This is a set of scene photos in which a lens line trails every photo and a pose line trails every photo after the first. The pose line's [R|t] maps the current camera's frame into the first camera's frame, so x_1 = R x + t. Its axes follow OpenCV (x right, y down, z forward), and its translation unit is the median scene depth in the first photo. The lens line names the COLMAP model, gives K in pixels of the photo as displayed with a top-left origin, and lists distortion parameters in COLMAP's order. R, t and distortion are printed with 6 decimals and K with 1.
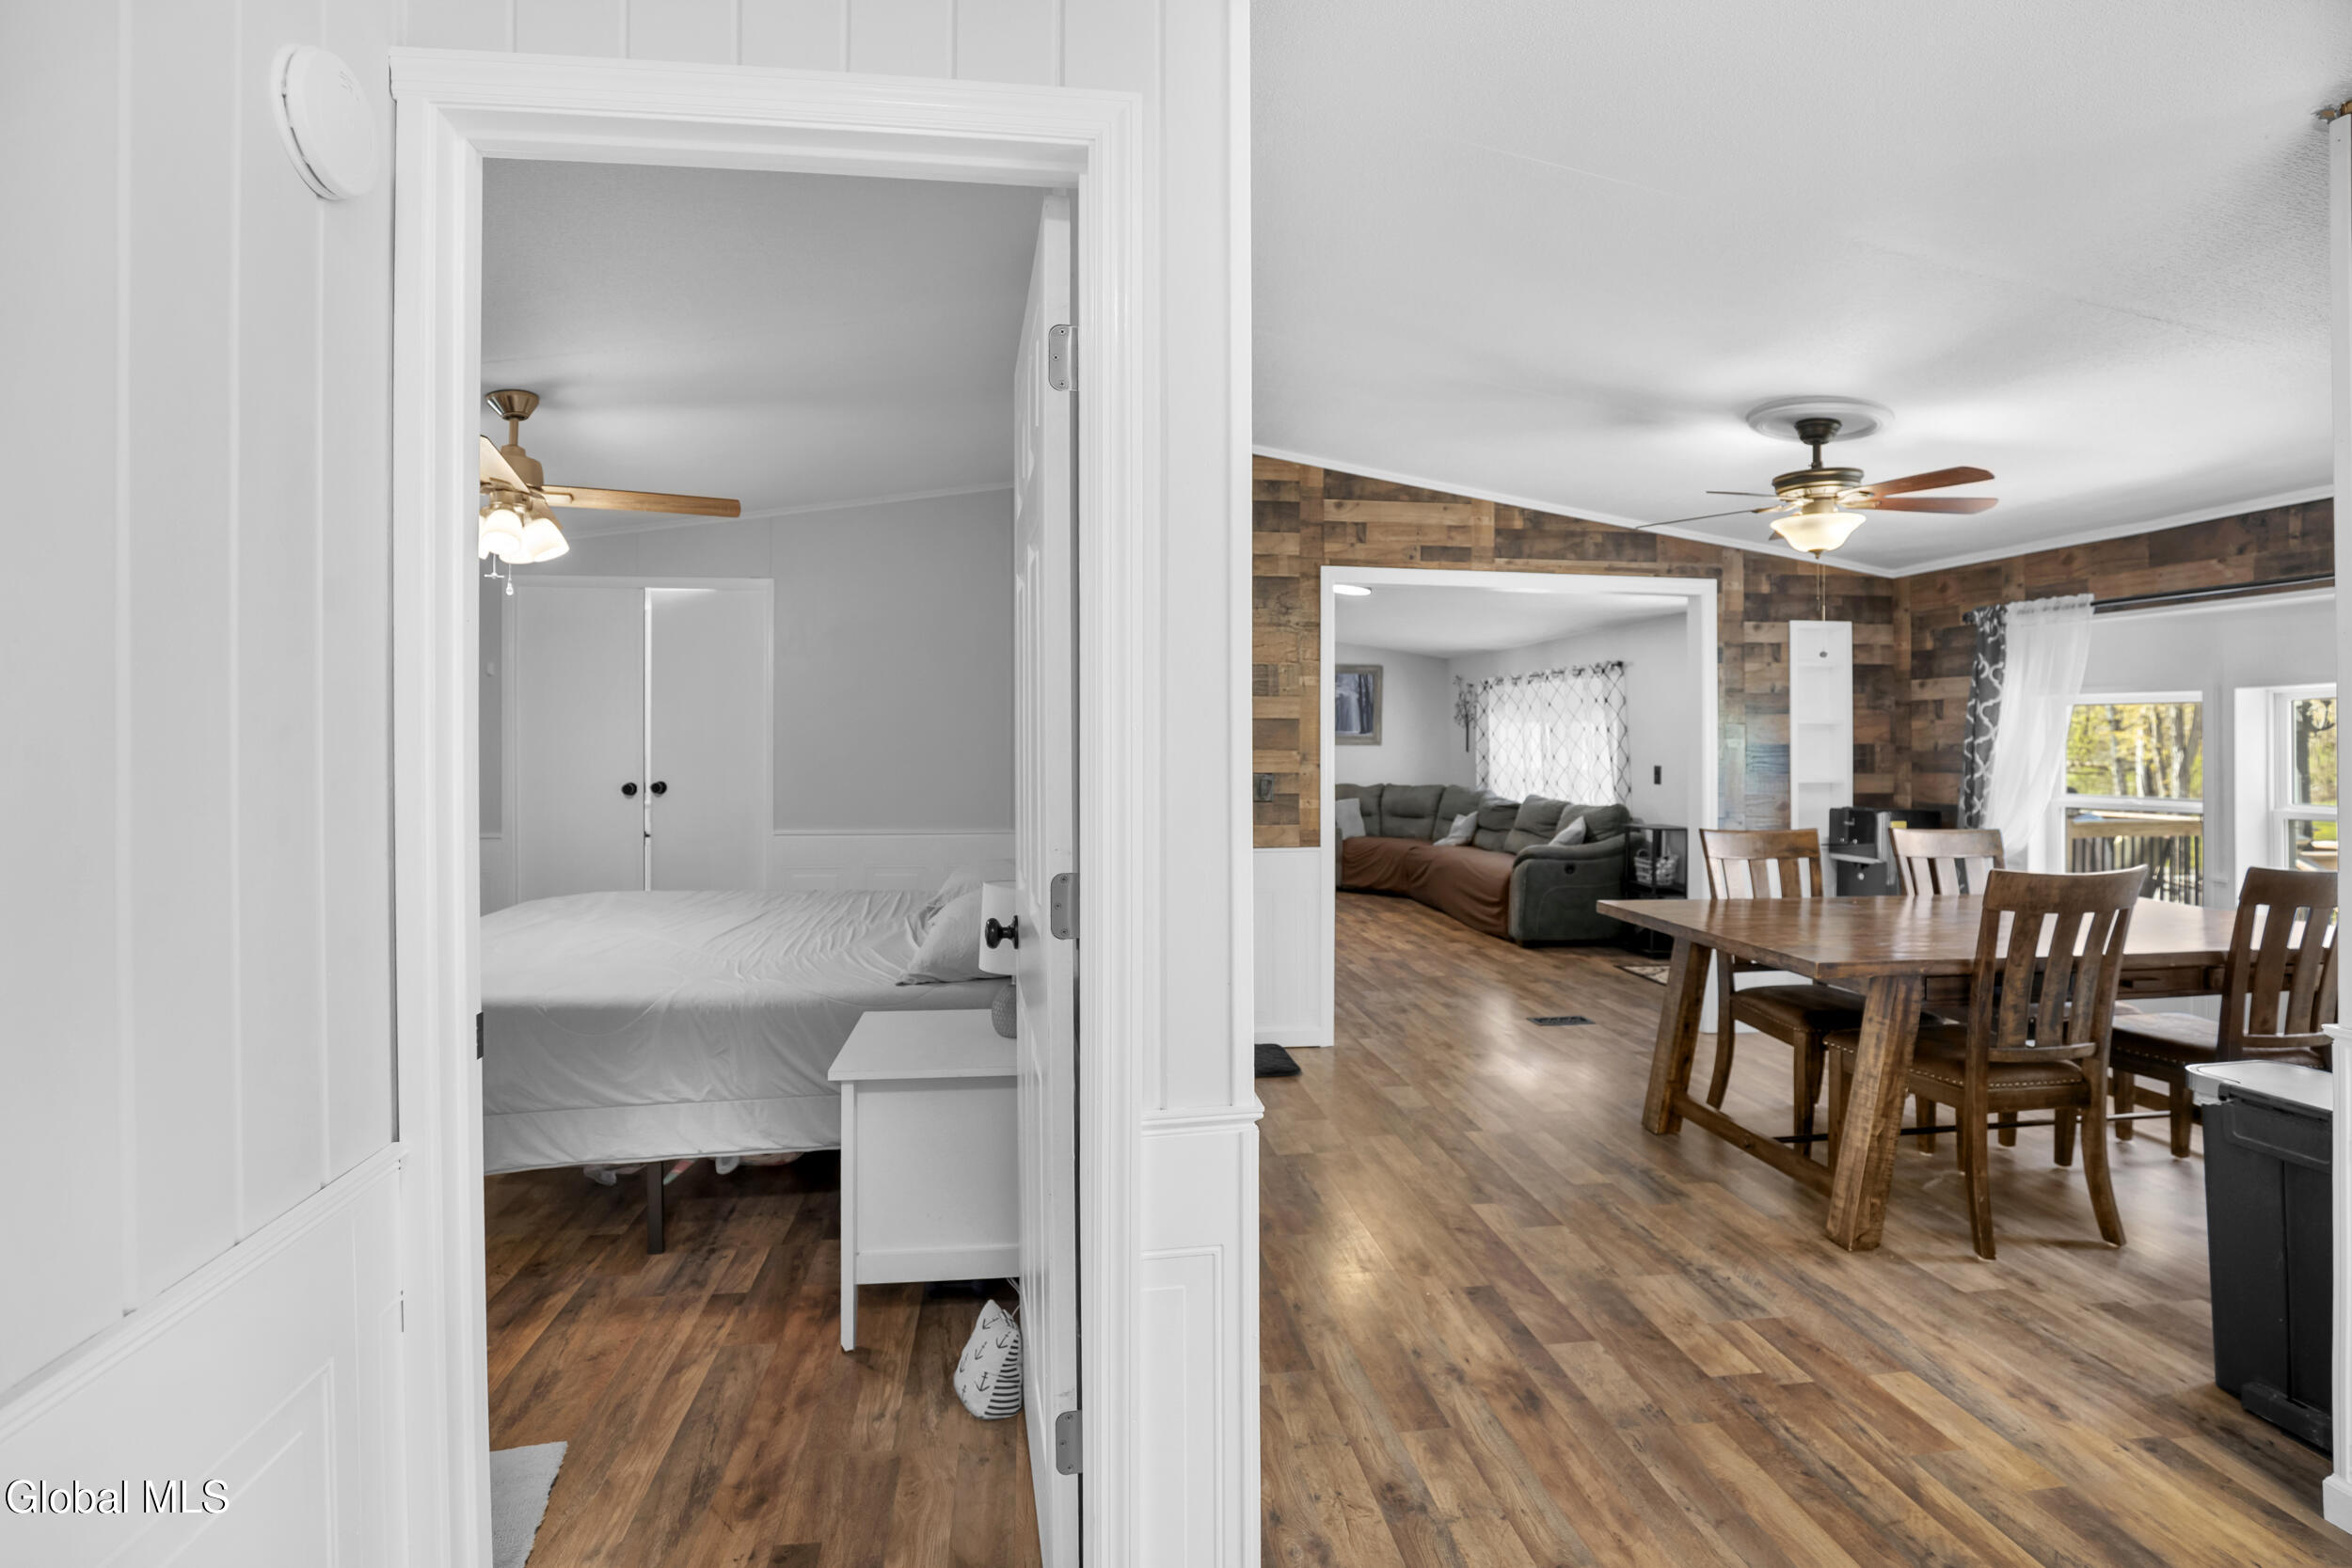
lens RADIAL K [[1101.2, 0, 1178.8], [0, 1101.2, 777.1], [0, 0, 1]] dist [-0.027609, 0.000421]
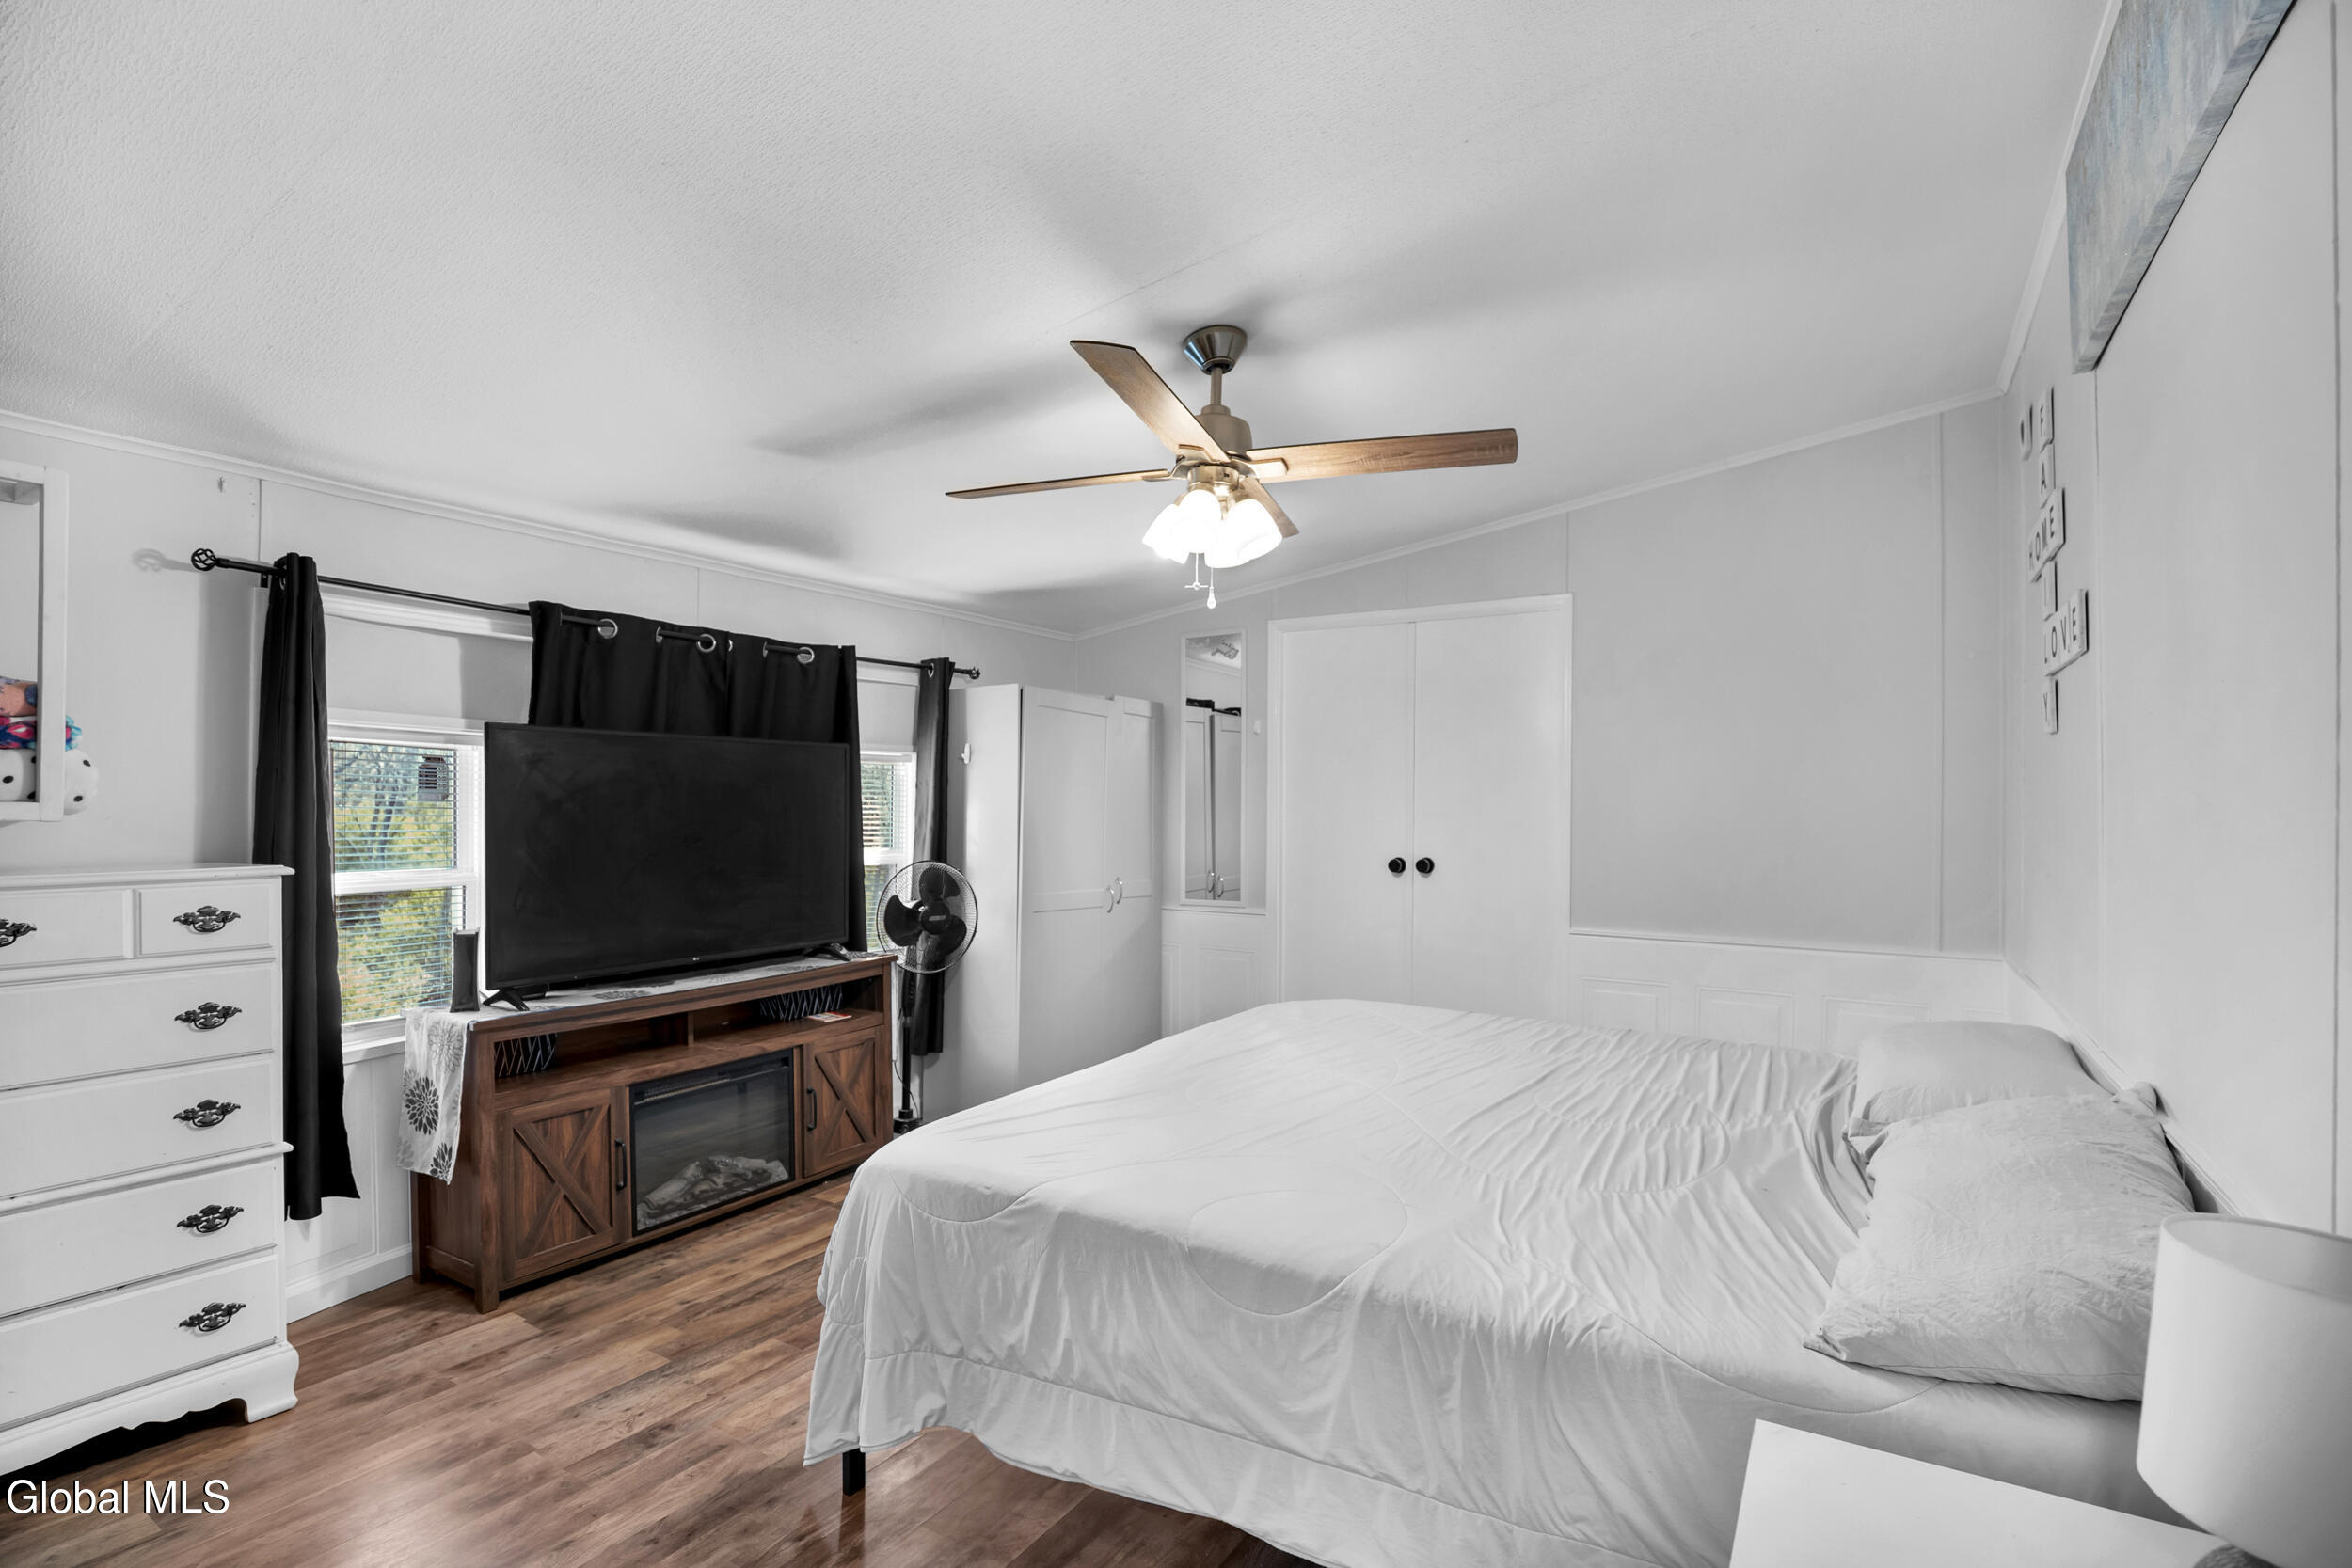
lens RADIAL K [[1101.2, 0, 1178.8], [0, 1101.2, 777.1], [0, 0, 1]] dist [-0.027609, 0.000421]
pose [[0.764487, -0.010519, -0.644553, -0.152437], [-0.026955, 0.998471, -0.048266, -0.017006], [0.644075, 0.054273, 0.763035, 0.424175]]
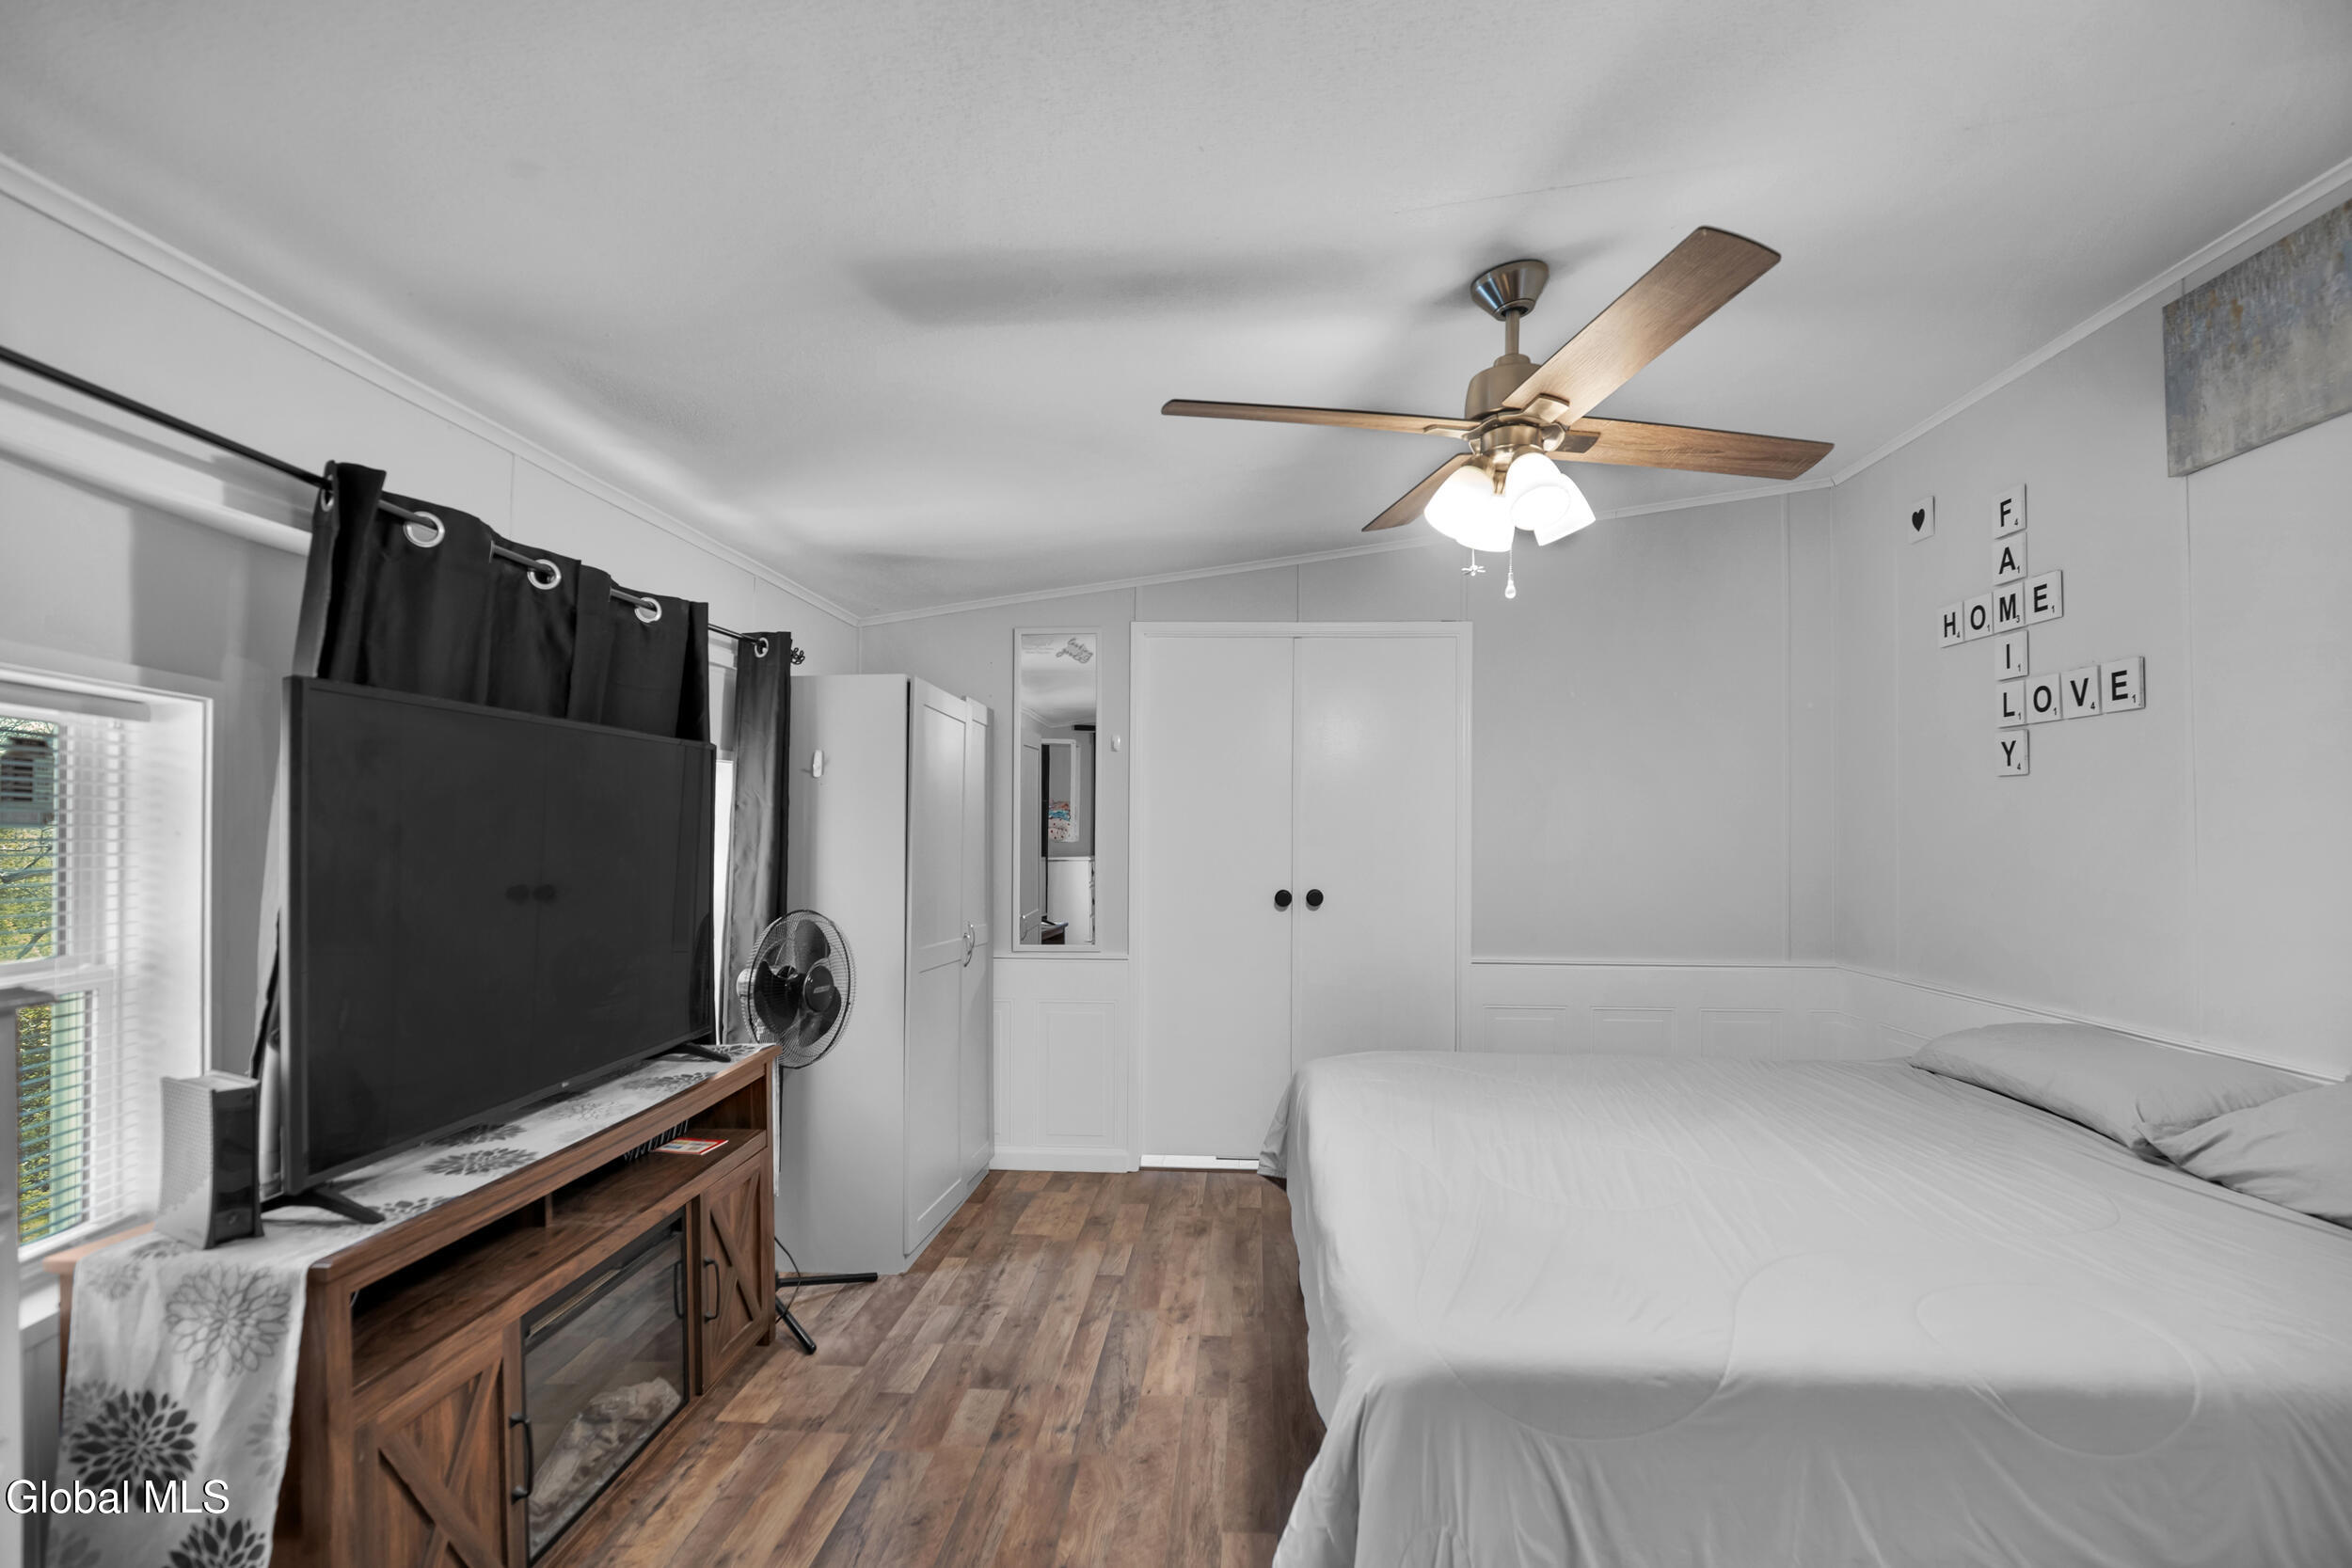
lens RADIAL K [[1116.5, 0, 1176.0], [0, 1116.5, 784.0], [0, 0, 1]] dist [-0.056585, 0.017191]
pose [[0.980718, -0.000770, -0.195425, -0.662847], [-0.014106, 0.997105, -0.074719, -0.014462], [0.194917, 0.076035, 0.977868, 0.366575]]
